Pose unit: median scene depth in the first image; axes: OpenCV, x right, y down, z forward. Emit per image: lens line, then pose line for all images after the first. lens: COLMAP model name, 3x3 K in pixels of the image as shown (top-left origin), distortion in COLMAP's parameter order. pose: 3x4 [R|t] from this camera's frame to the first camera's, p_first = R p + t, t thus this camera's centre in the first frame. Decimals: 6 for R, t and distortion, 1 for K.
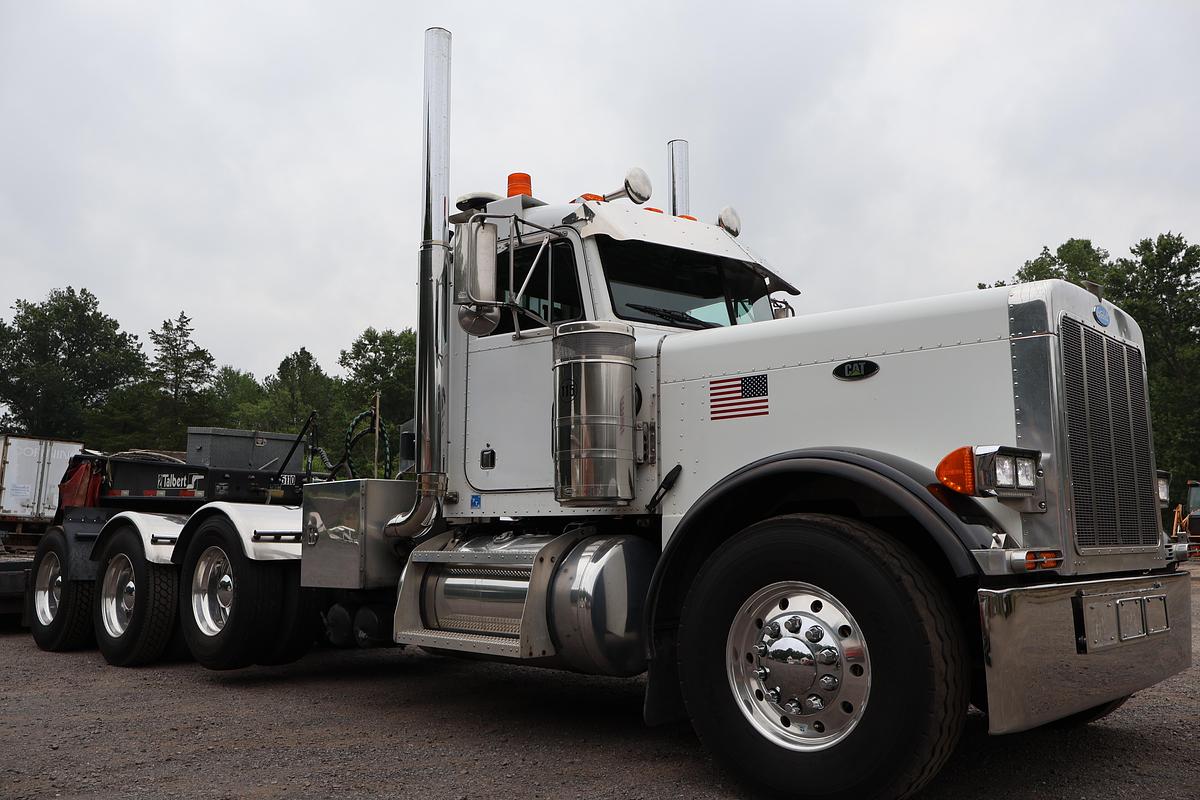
lens RADIAL K [[1005.2, 0, 600.0], [0, 1005.2, 400.0], [0, 0, 1]] dist [-0.001911, 0.002551]
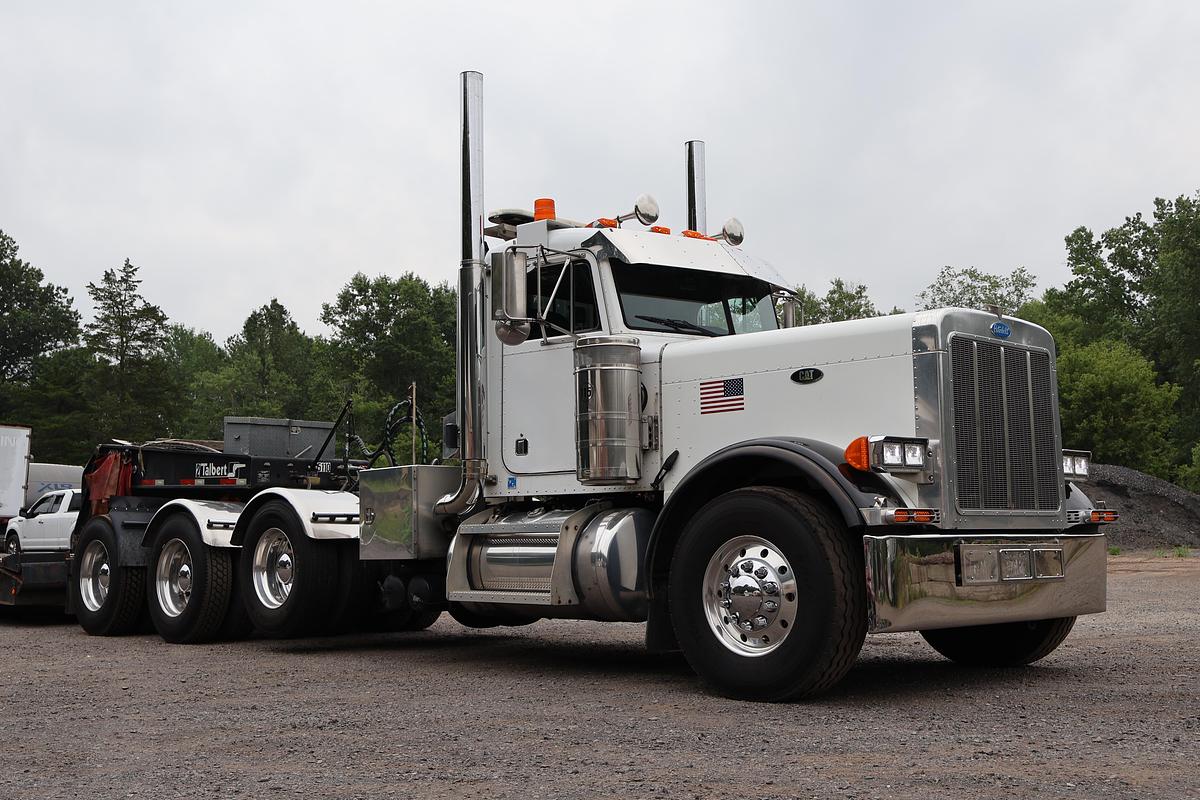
lens RADIAL K [[1315.3, 0, 600.7], [0, 1315.3, 365.5], [0, 0, 1]] dist [0.011431, 0.009849]
pose [[0.998989, -0.015599, -0.042164, 0.047524], [0.015801, 0.999865, 0.004469, -0.042123], [0.042088, -0.005131, 0.999101, -0.535833]]
